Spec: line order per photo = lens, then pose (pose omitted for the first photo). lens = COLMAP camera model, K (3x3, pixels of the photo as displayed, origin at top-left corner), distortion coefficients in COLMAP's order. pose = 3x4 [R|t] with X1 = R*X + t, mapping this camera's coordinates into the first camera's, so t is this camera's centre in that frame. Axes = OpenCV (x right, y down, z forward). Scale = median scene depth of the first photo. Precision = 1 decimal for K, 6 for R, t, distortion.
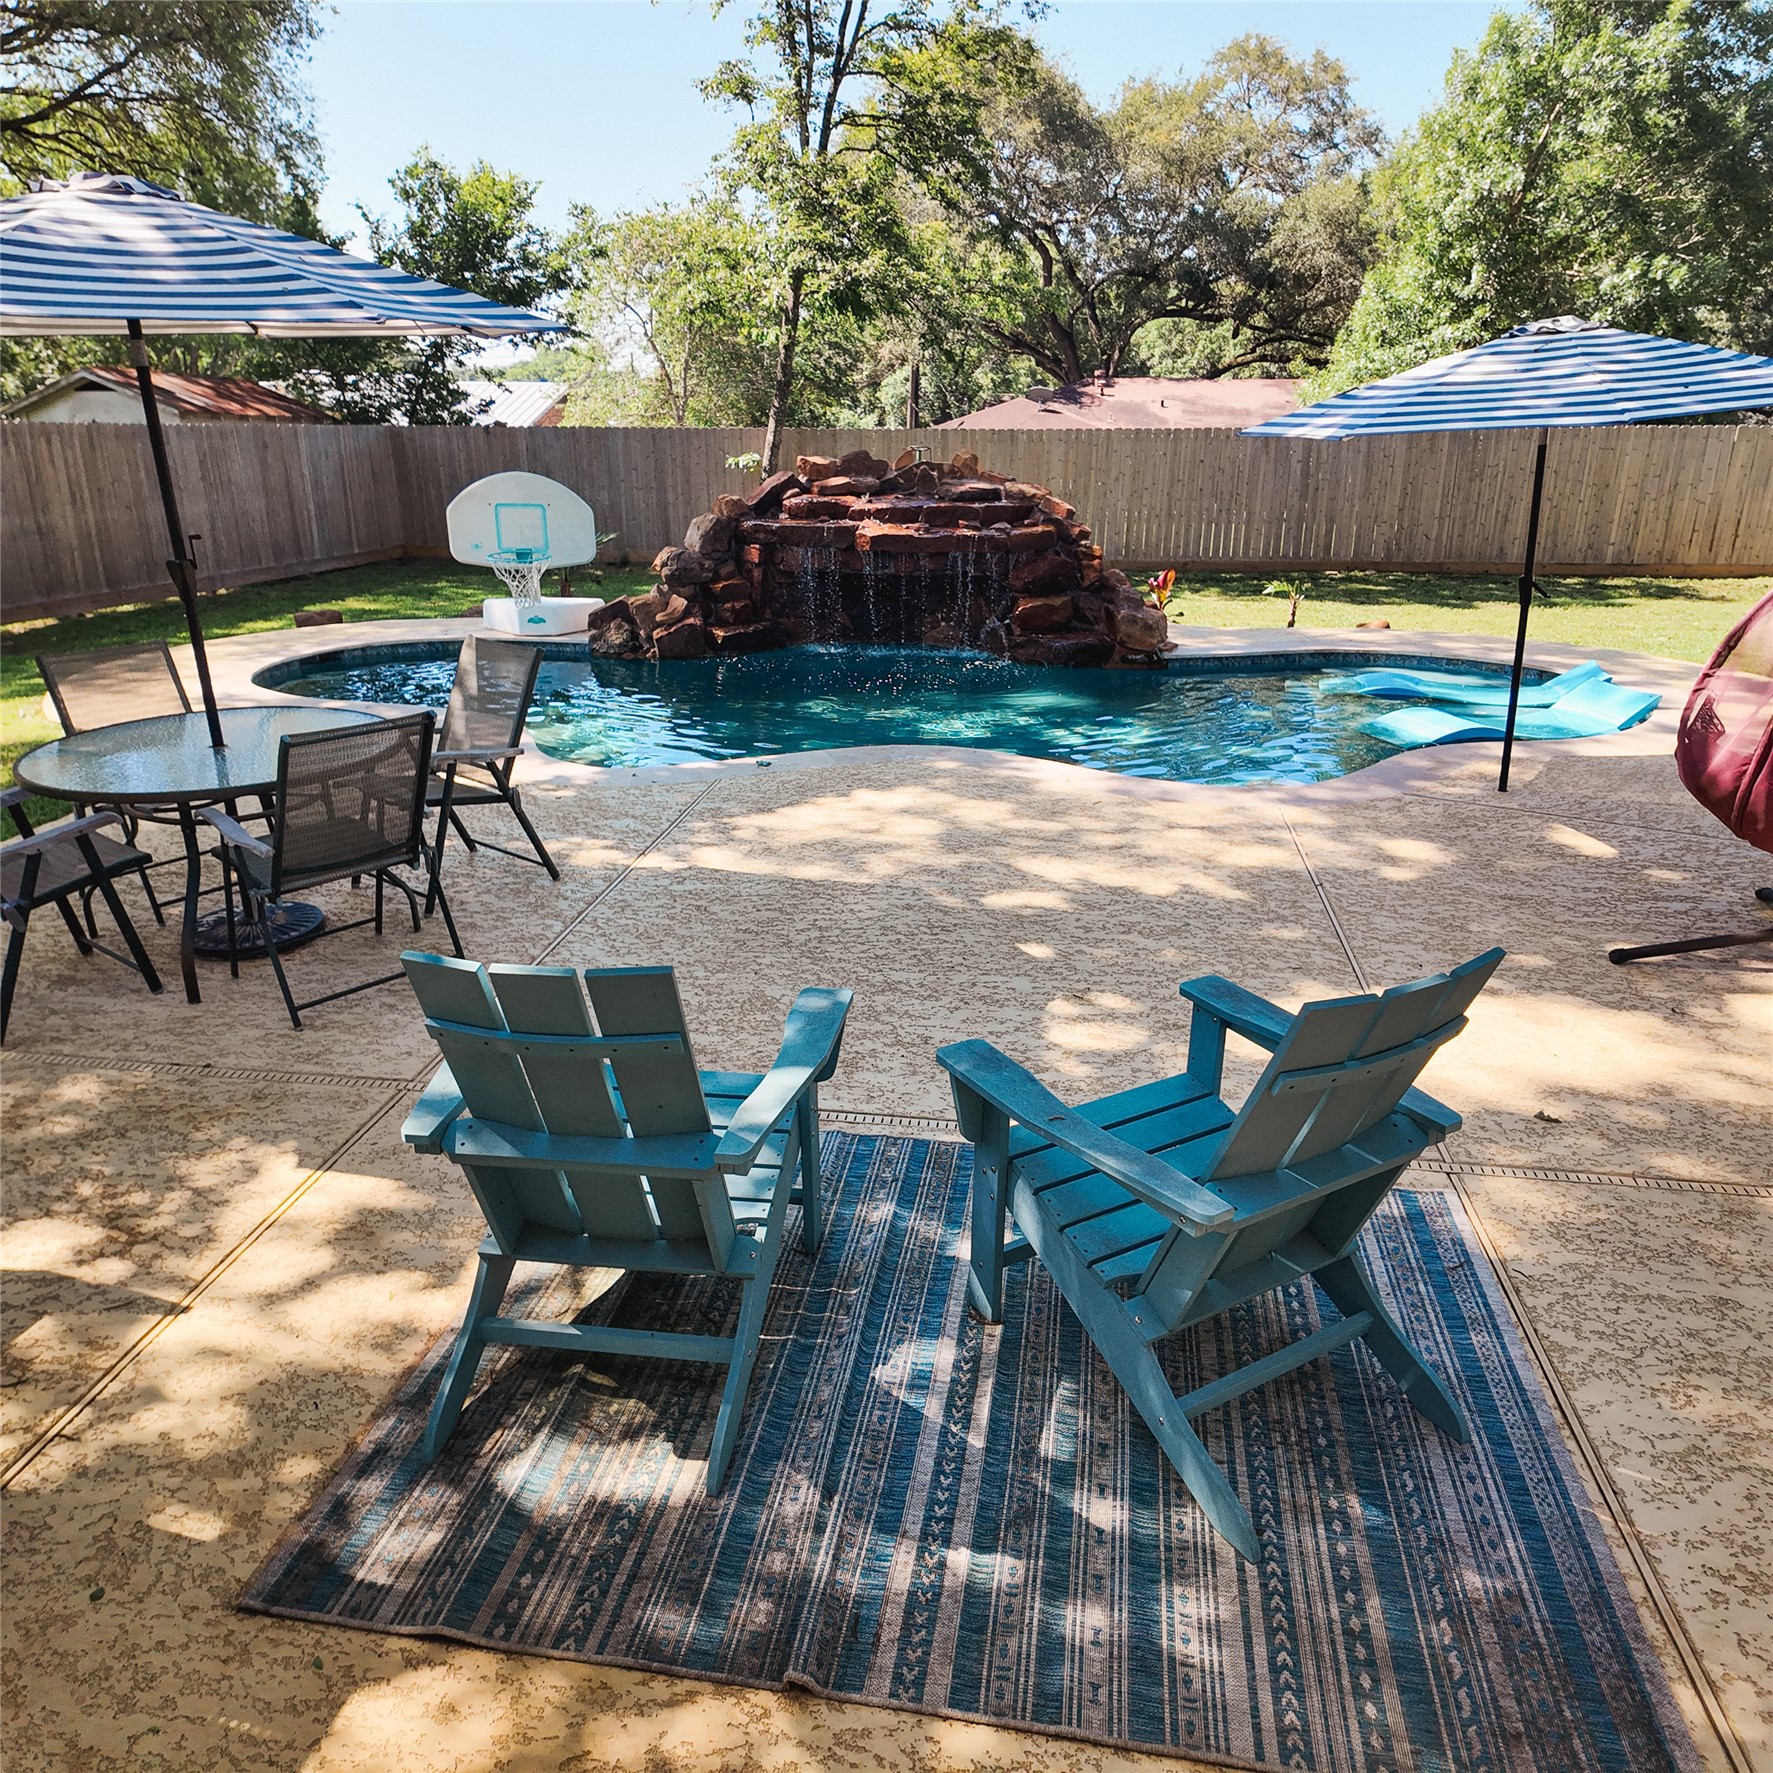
lens RADIAL K [[1291.7, 0, 886.5], [0, 1291.7, 886.5], [0, 0, 1]] dist [0.051086, -0.045651]
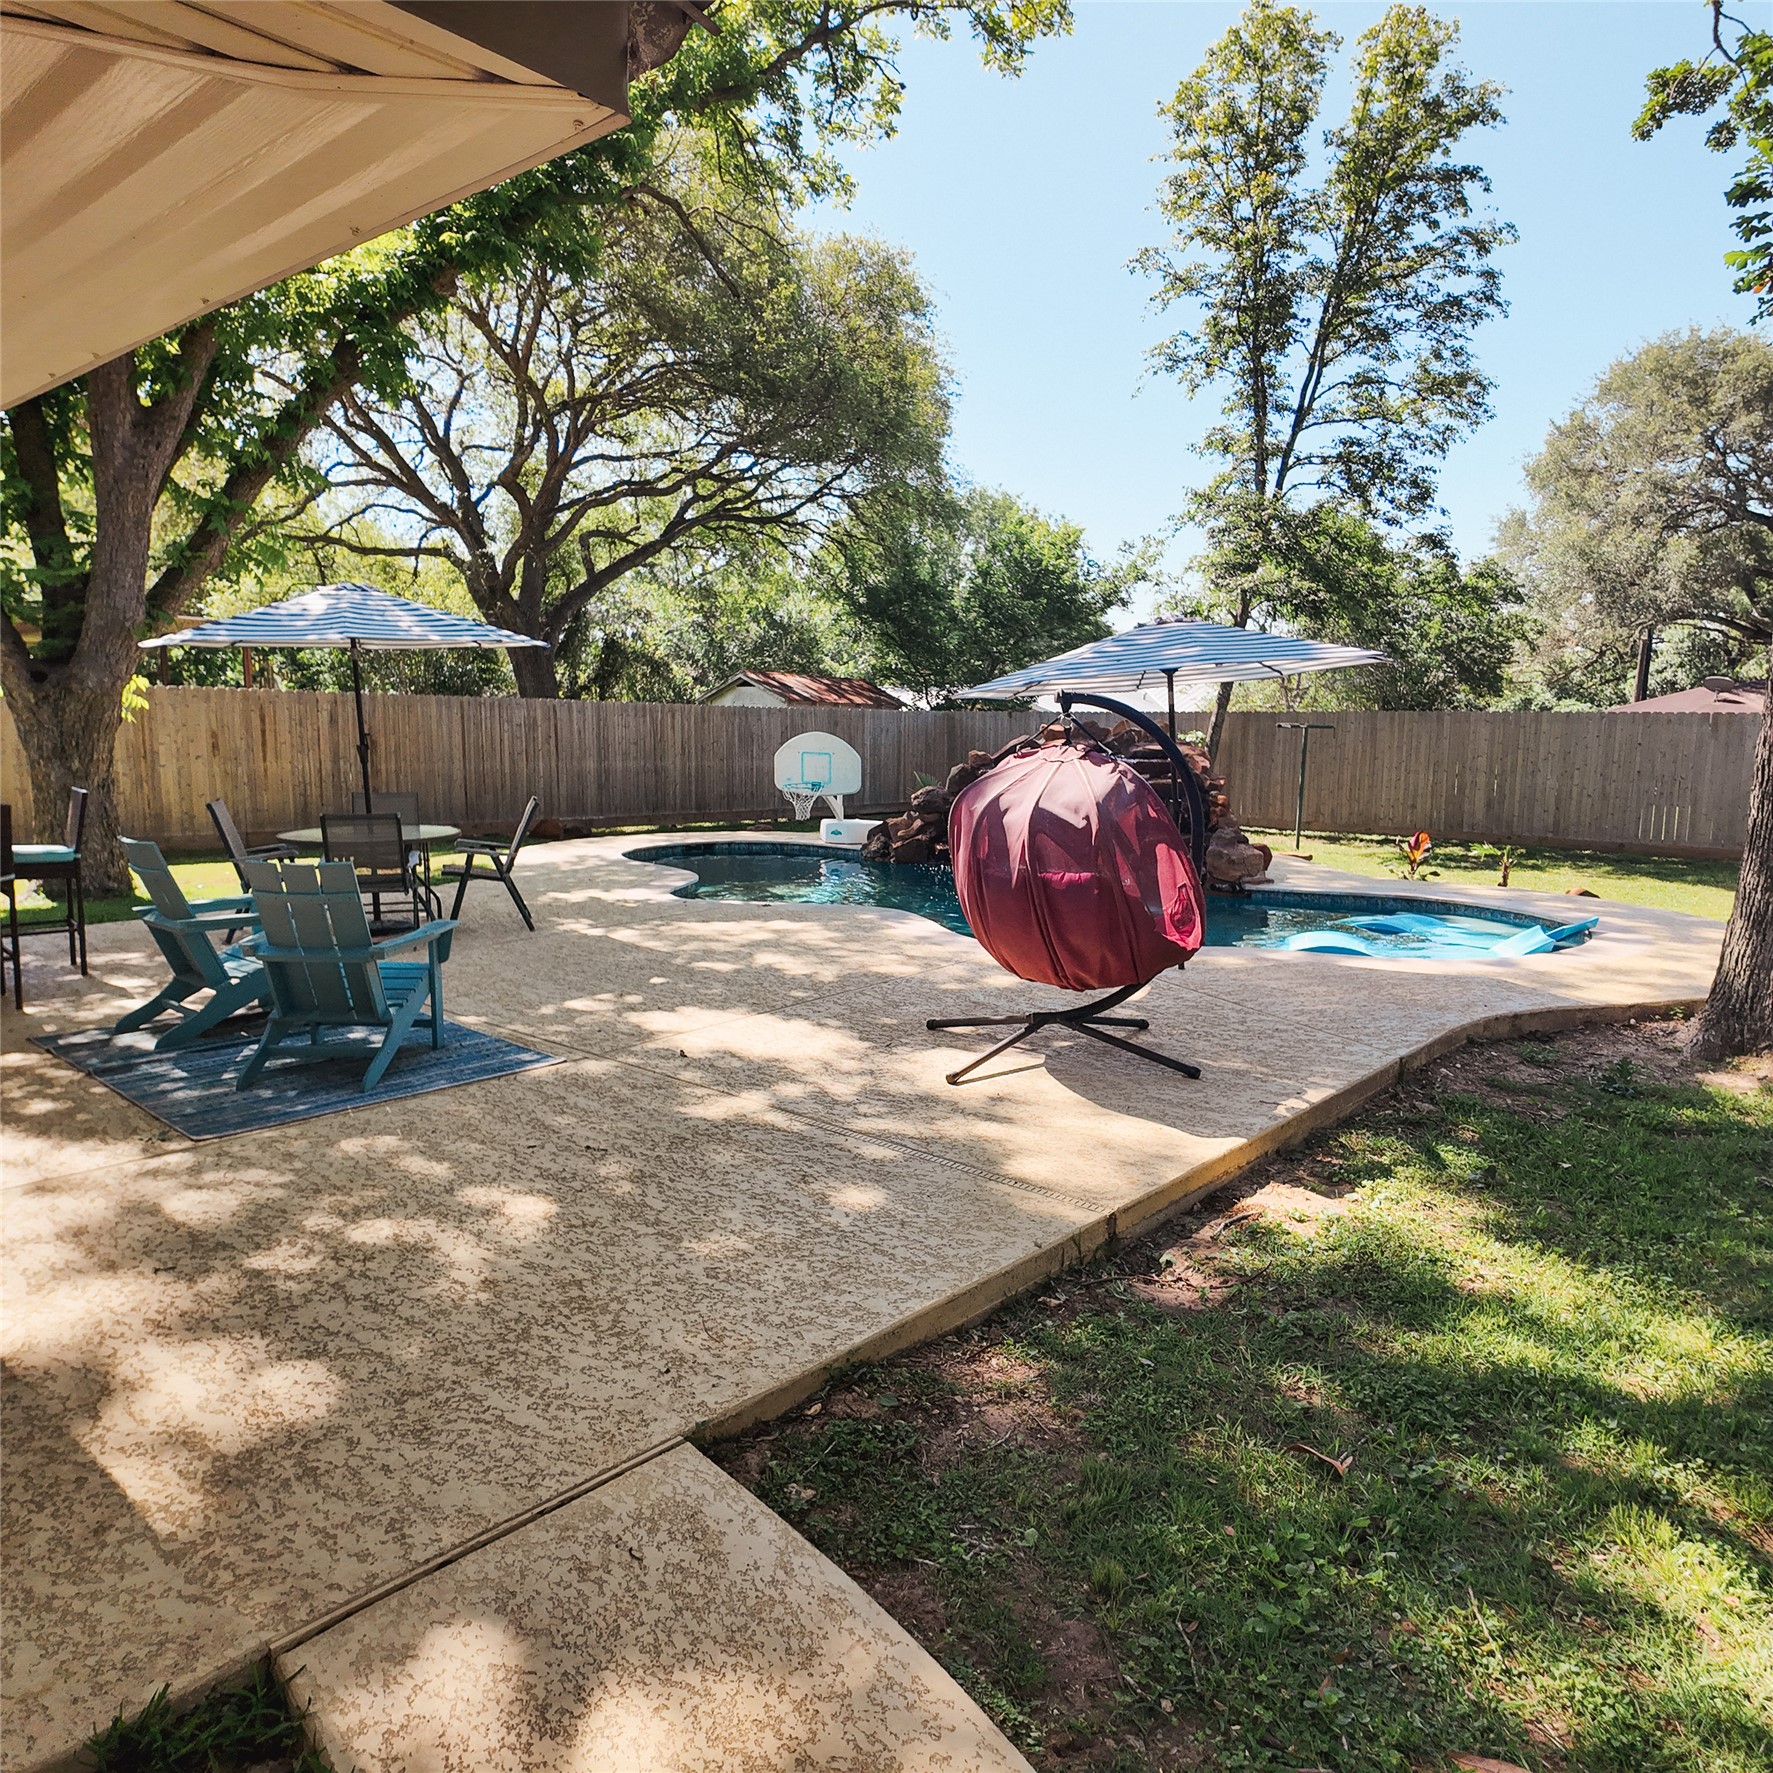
lens RADIAL K [[1291.7, 0, 886.5], [0, 1291.7, 886.5], [0, 0, 1]] dist [0.051086, -0.045651]
pose [[0.835217, 0.077003, -0.544503, 0.329190], [-0.191428, 0.968932, -0.156607, 0.035834], [0.515528, 0.235034, 0.824009, -0.063634]]
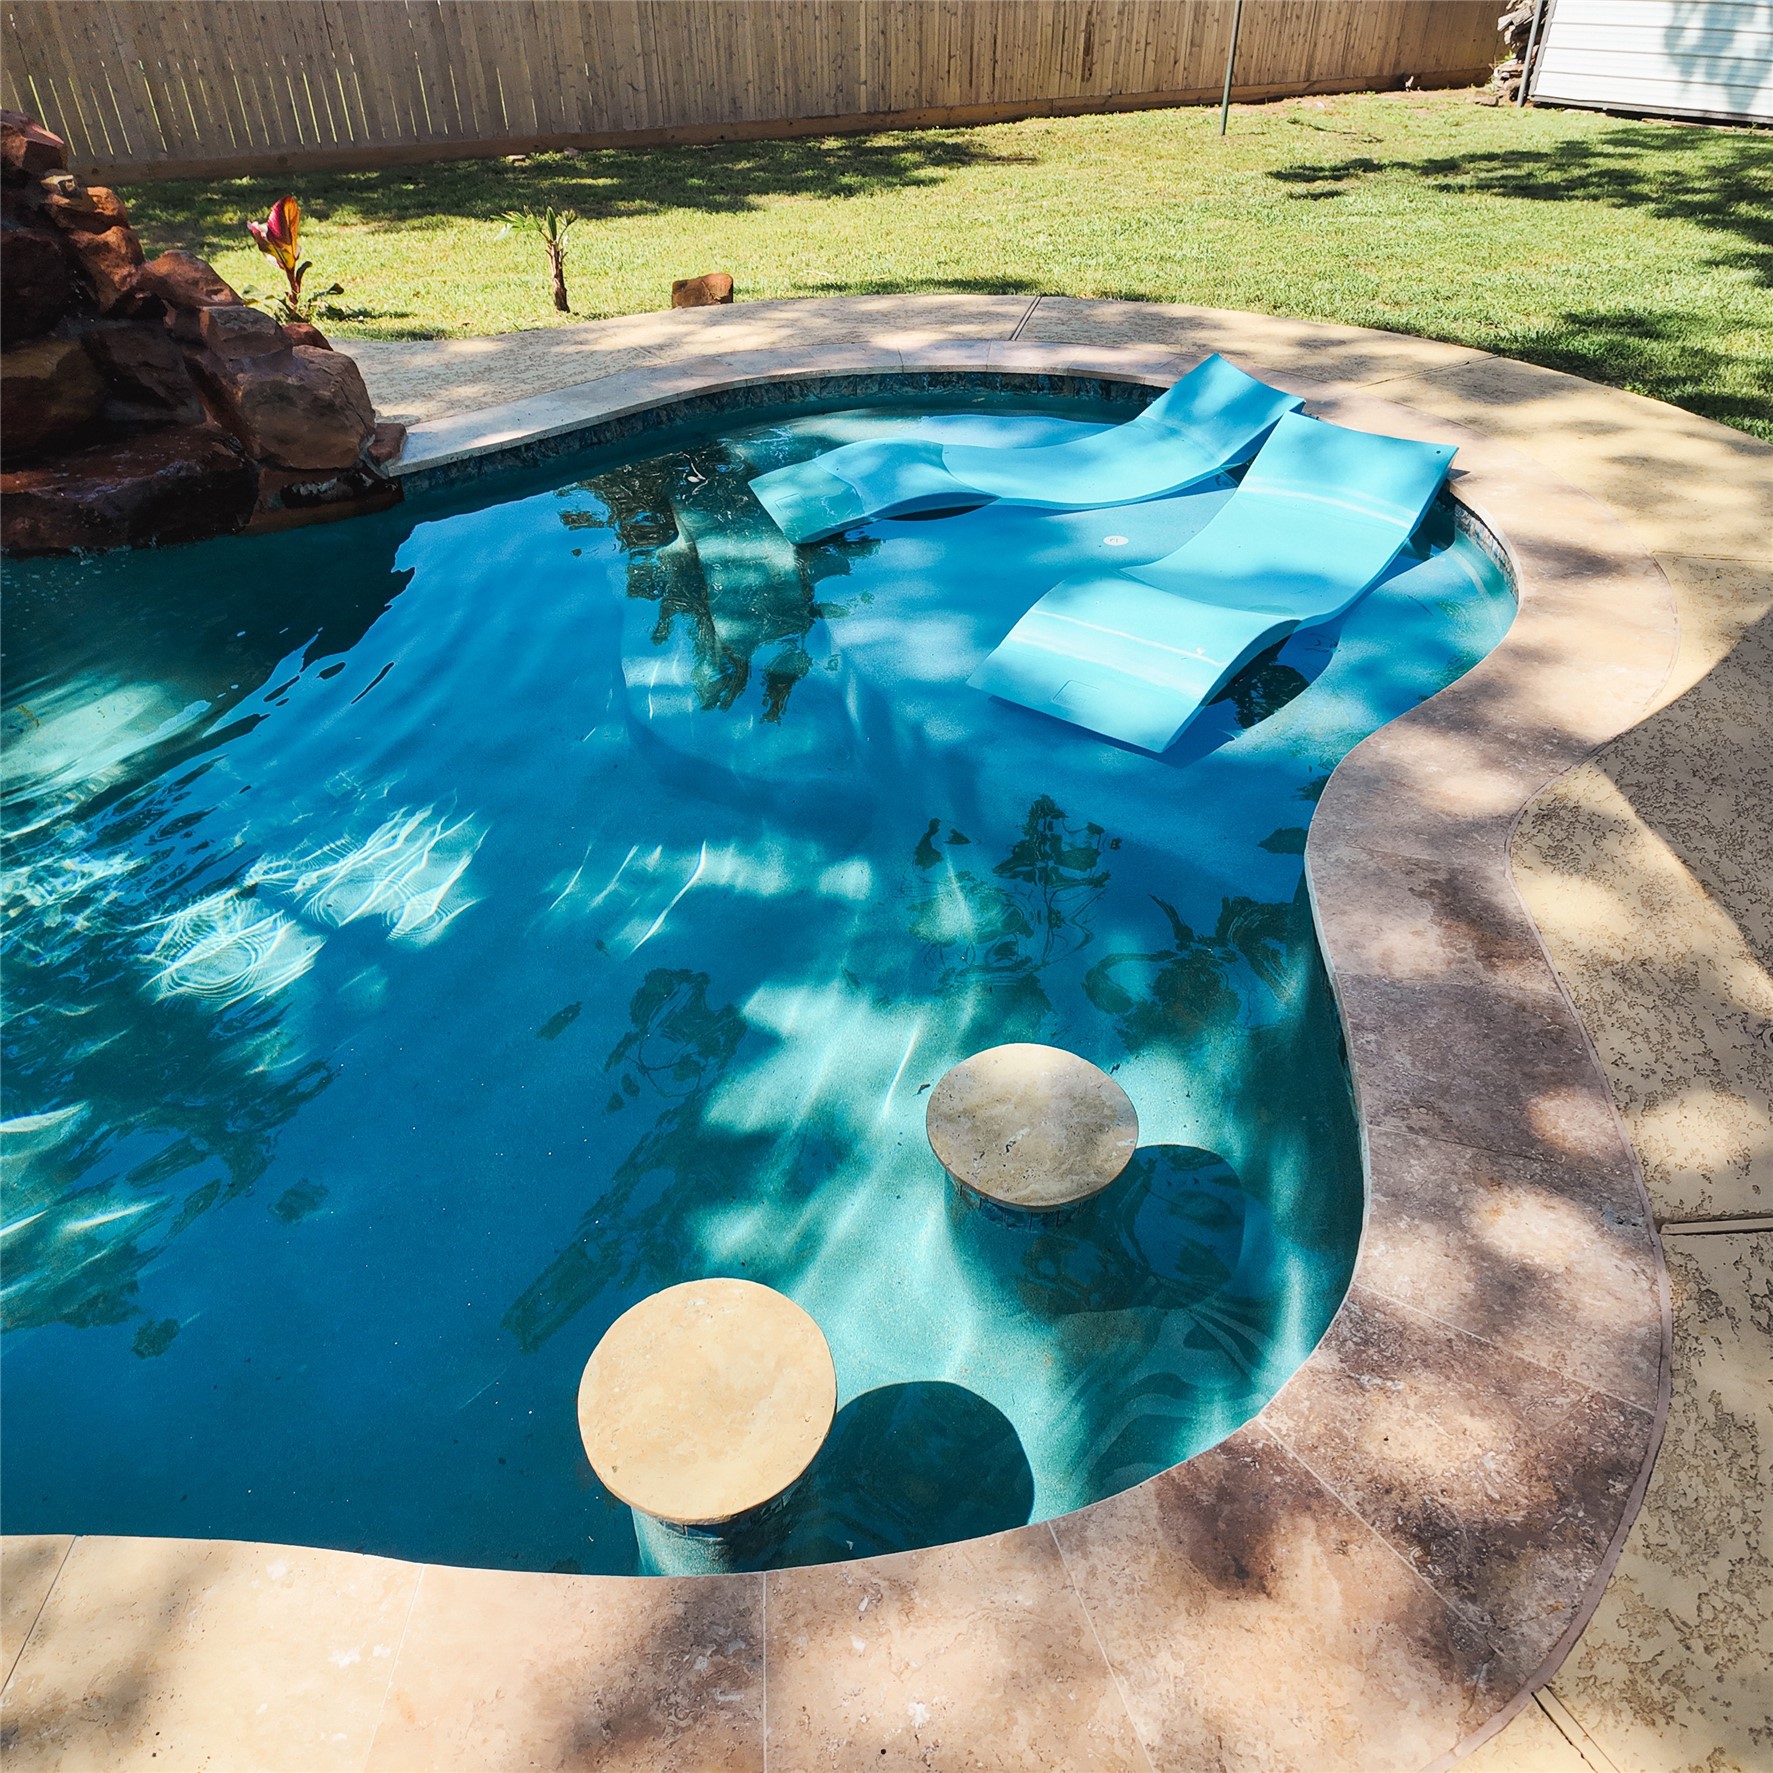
lens RADIAL K [[1419.7, 0, 892.1], [0, 1419.7, 909.7], [0, 0, 1]] dist [0.057285, -0.000282]
pose [[0.826573, -0.330344, 0.455686, 0.053070], [0.206057, 0.931039, 0.301176, -0.087488], [-0.523753, -0.155047, 0.837641, 0.293124]]
